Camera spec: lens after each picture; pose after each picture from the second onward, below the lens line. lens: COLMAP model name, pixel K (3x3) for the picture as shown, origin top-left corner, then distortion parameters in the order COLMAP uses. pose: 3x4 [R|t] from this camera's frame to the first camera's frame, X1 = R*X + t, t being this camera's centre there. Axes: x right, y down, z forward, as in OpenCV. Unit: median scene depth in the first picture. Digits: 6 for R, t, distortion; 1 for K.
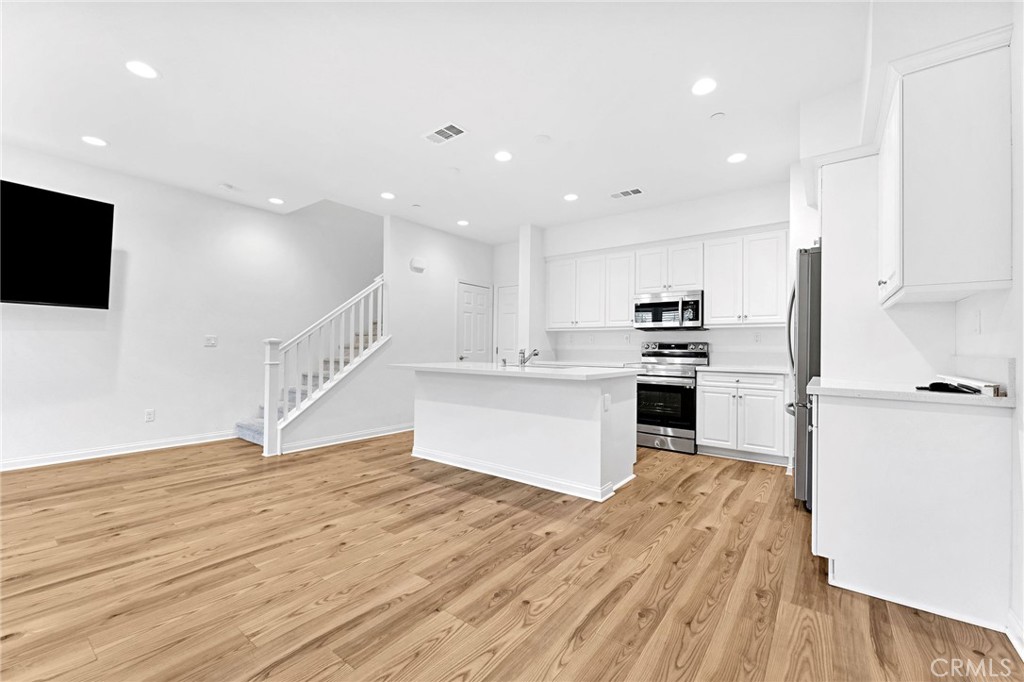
lens RADIAL K [[422.3, 0, 500.0], [0, 422.3, 342.5], [0, 0, 1]] dist [0.003860, 0.001479]
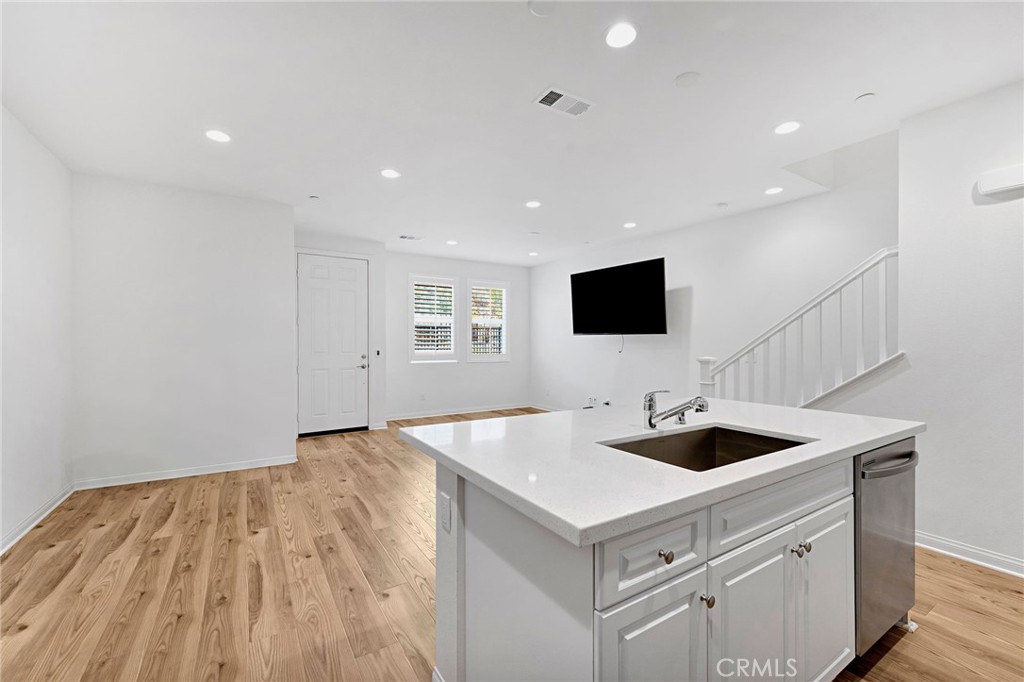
lens RADIAL K [[422.3, 0, 515.0], [0, 422.3, 349.9], [0, 0, 1]] dist [0.003860, 0.001479]
pose [[-0.333355, 0.005210, -0.942787, 0.718396], [0.009734, 0.999950, 0.002084, -0.045734], [0.942751, -0.008482, -0.333389, 1.314761]]
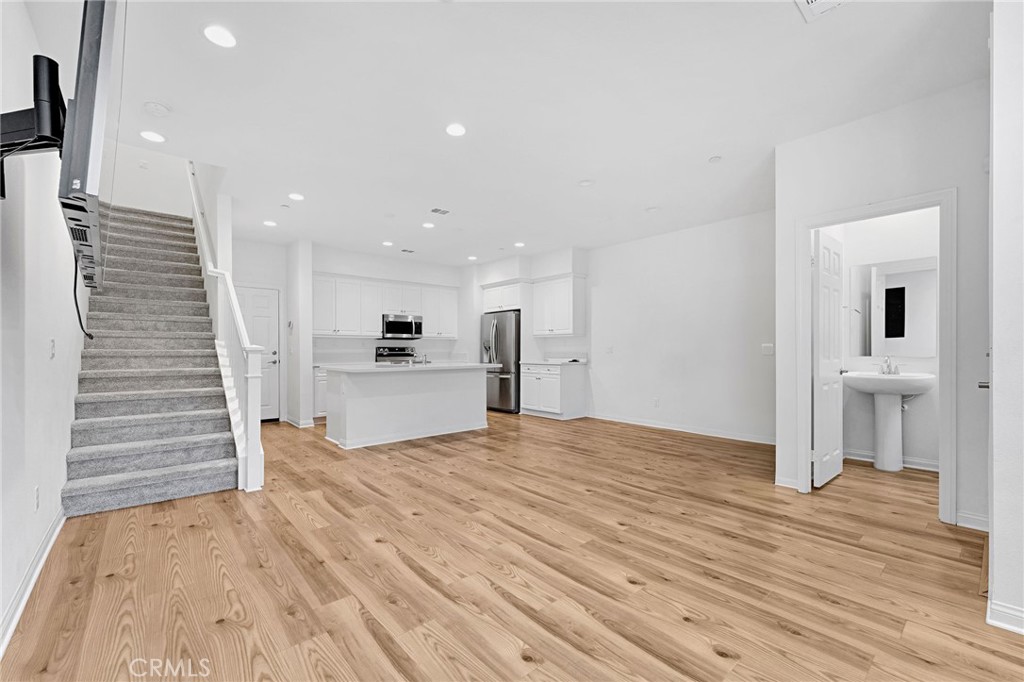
lens RADIAL K [[422.3, 0, 504.3], [0, 422.3, 350.9], [0, 0, 1]] dist [0.003860, 0.001479]
pose [[0.200714, -0.012851, 0.979566, -1.777789], [-0.007937, 0.999860, 0.014743, -0.020754], [-0.979618, -0.010734, 0.200584, 0.534373]]
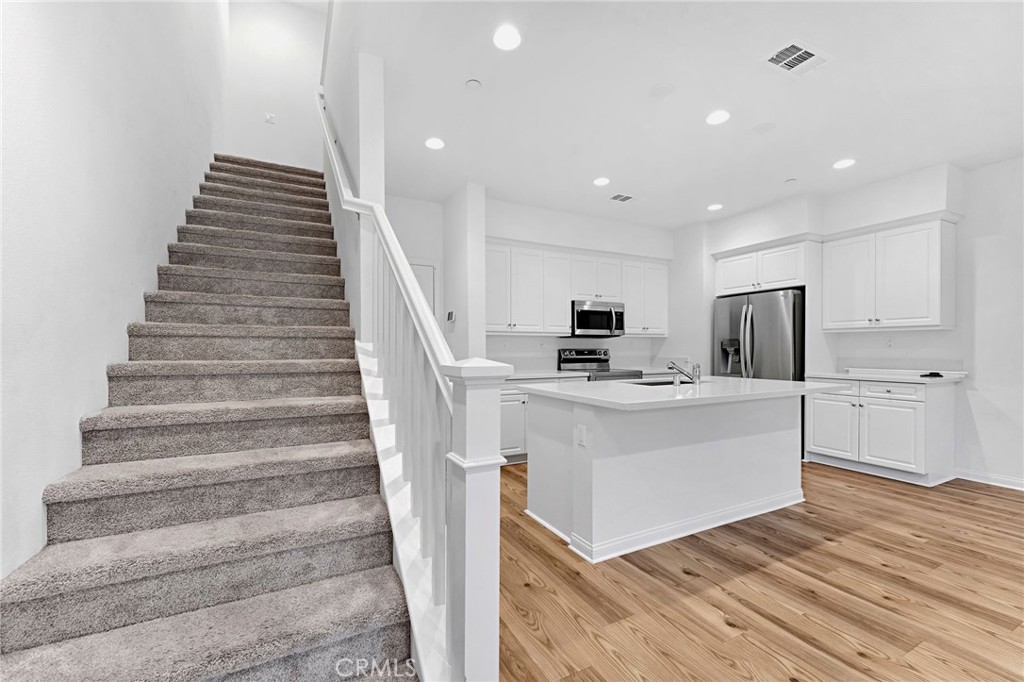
lens RADIAL K [[422.3, 0, 512.9], [0, 422.3, 351.3], [0, 0, 1]] dist [0.003860, 0.001479]
pose [[0.415942, -0.017138, 0.909230, -1.086090], [-0.004721, 0.999768, 0.021005, -0.026776], [-0.909379, -0.013029, 0.415764, 1.267382]]
